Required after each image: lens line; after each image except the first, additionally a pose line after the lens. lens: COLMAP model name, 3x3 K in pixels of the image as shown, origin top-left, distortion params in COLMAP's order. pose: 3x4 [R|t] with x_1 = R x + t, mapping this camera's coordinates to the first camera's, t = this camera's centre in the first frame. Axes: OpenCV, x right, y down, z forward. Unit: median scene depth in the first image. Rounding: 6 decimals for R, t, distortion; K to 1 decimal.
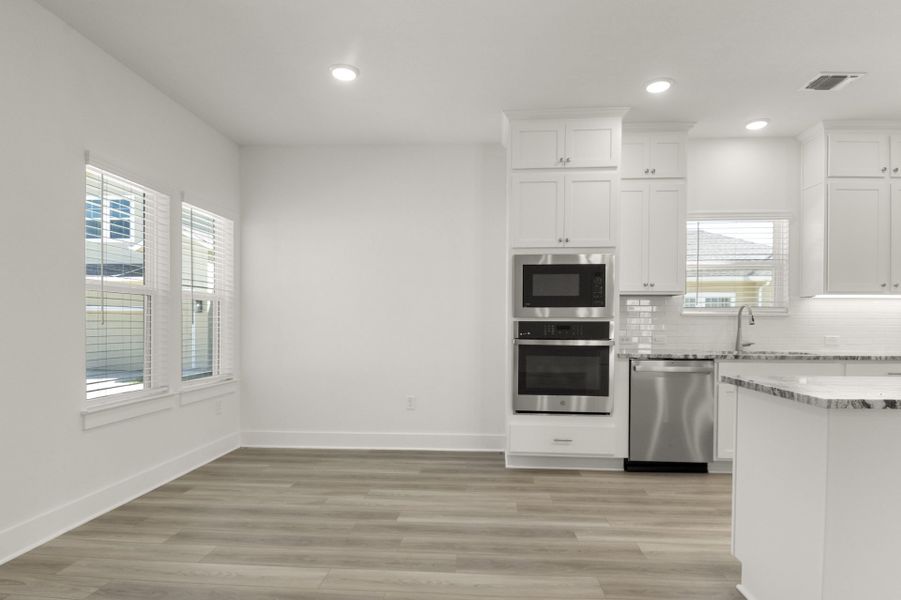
lens RADIAL K [[491.1, 0, 460.0], [0, 491.1, 326.3], [0, 0, 1]] dist [0.031744, -0.045305]
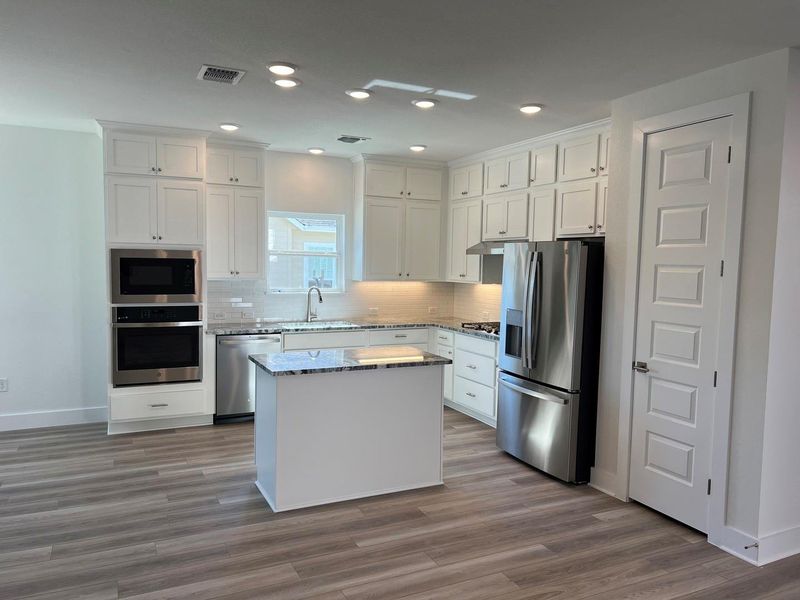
lens RADIAL K [[596.7, 0, 401.3], [0, 596.7, 304.5], [0, 0, 1]] dist [0.086707, -0.118204]
pose [[0.871409, -0.025061, 0.489916, 0.007469], [-0.010213, 0.997551, 0.069194, -0.122283], [-0.490450, -0.065300, 0.869019, -0.553985]]
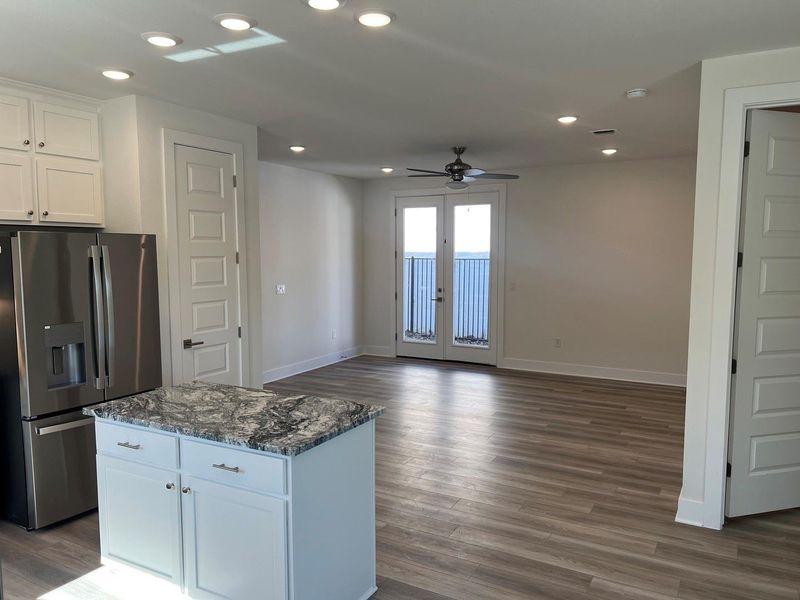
lens RADIAL K [[596.7, 0, 401.3], [0, 596.7, 304.5], [0, 0, 1]] dist [0.086707, -0.118204]
pose [[-0.901058, -0.042955, 0.431565, -0.043098], [0.001461, 0.994777, 0.102064, -0.152515], [-0.433696, 0.092596, -0.896289, 1.098657]]
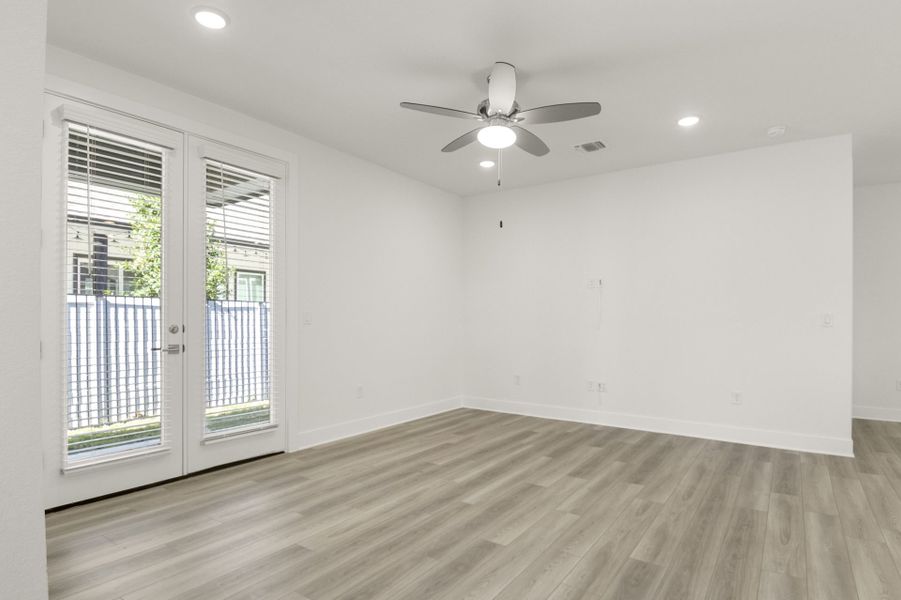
lens RADIAL K [[479.2, 0, 461.8], [0, 479.2, 327.0], [0, 0, 1]] dist [0.040464, -0.049428]
pose [[-0.510262, 0.003607, -0.860012, 1.351179], [-0.014608, 0.999811, 0.012861, 0.009909], [0.859895, 0.019126, -0.510112, -0.178693]]
